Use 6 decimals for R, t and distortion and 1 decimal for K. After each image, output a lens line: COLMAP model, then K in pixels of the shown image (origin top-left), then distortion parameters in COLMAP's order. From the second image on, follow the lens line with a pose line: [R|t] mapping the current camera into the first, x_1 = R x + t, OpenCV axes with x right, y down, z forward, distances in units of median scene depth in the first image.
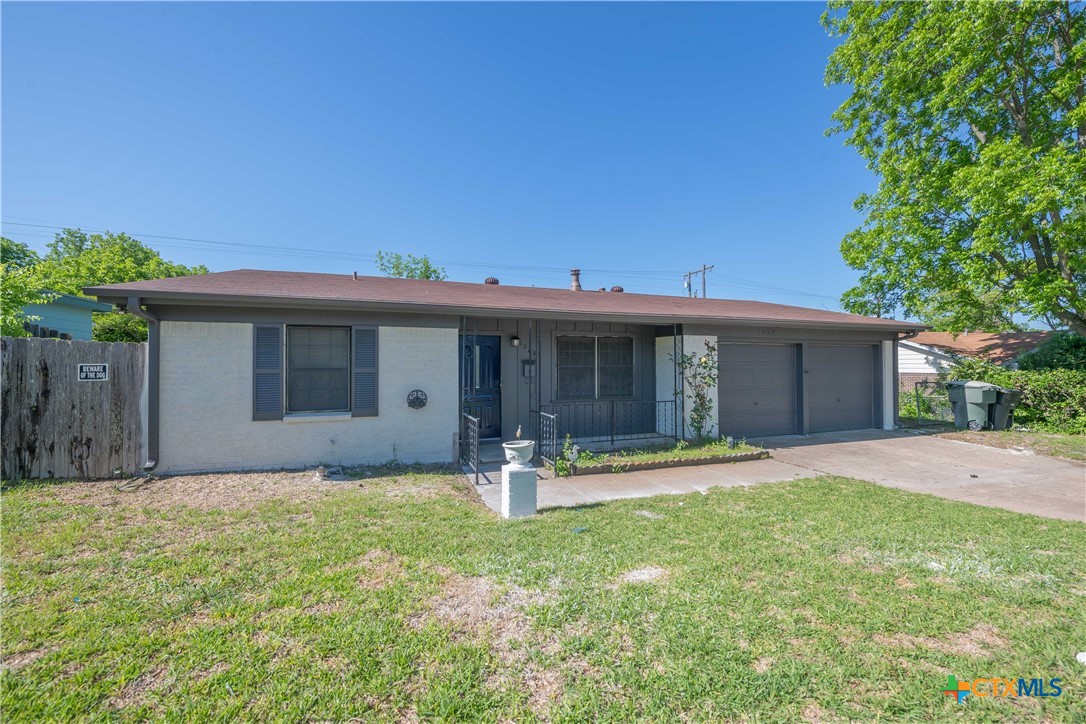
lens RADIAL K [[425.2, 0, 549.6], [0, 425.2, 354.5], [0, 0, 1]] dist [0.007721, -0.002777]
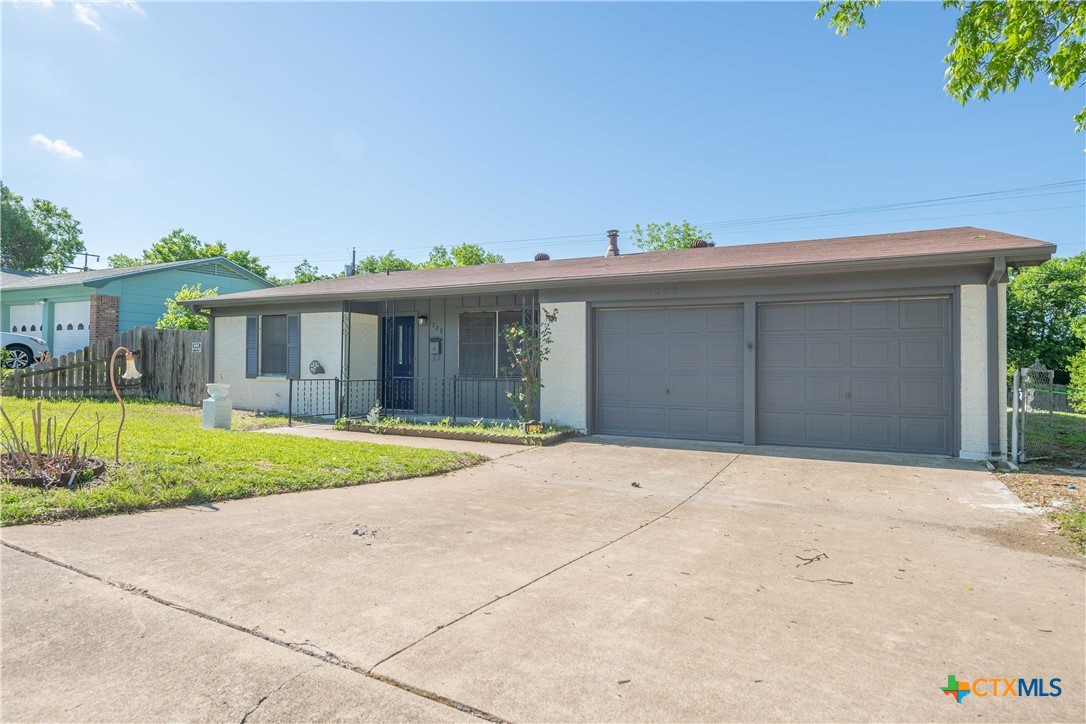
lens RADIAL K [[593.2, 0, 554.1], [0, 593.2, 362.3], [0, 0, 1]] dist [0.045706, 0.000629]
pose [[0.709289, 0.001378, -0.704916, 1.293746], [0.008206, 0.999914, 0.010211, 0.066411], [0.704870, -0.013027, 0.709217, 0.189981]]
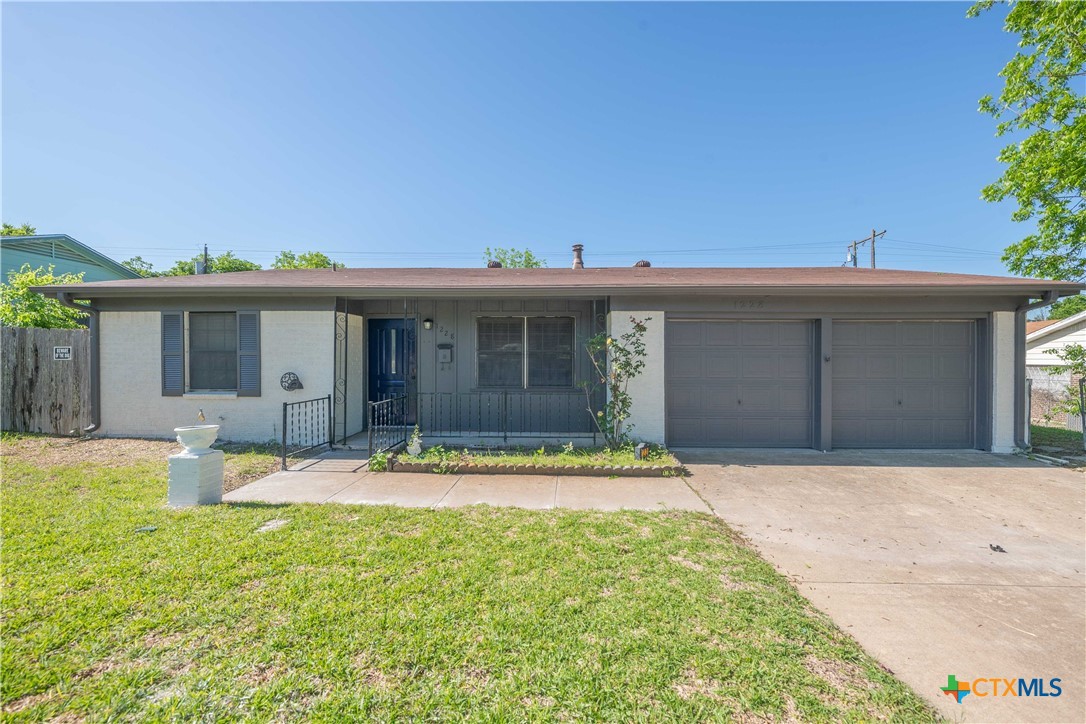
lens RADIAL K [[425.2, 0, 550.6], [0, 425.2, 360.3], [0, 0, 1]] dist [0.007721, -0.002777]
pose [[0.932917, 0.006198, -0.360038, 0.544899], [0.004906, 0.999540, 0.029920, 0.023514], [0.360057, -0.029679, 0.932458, 0.242213]]
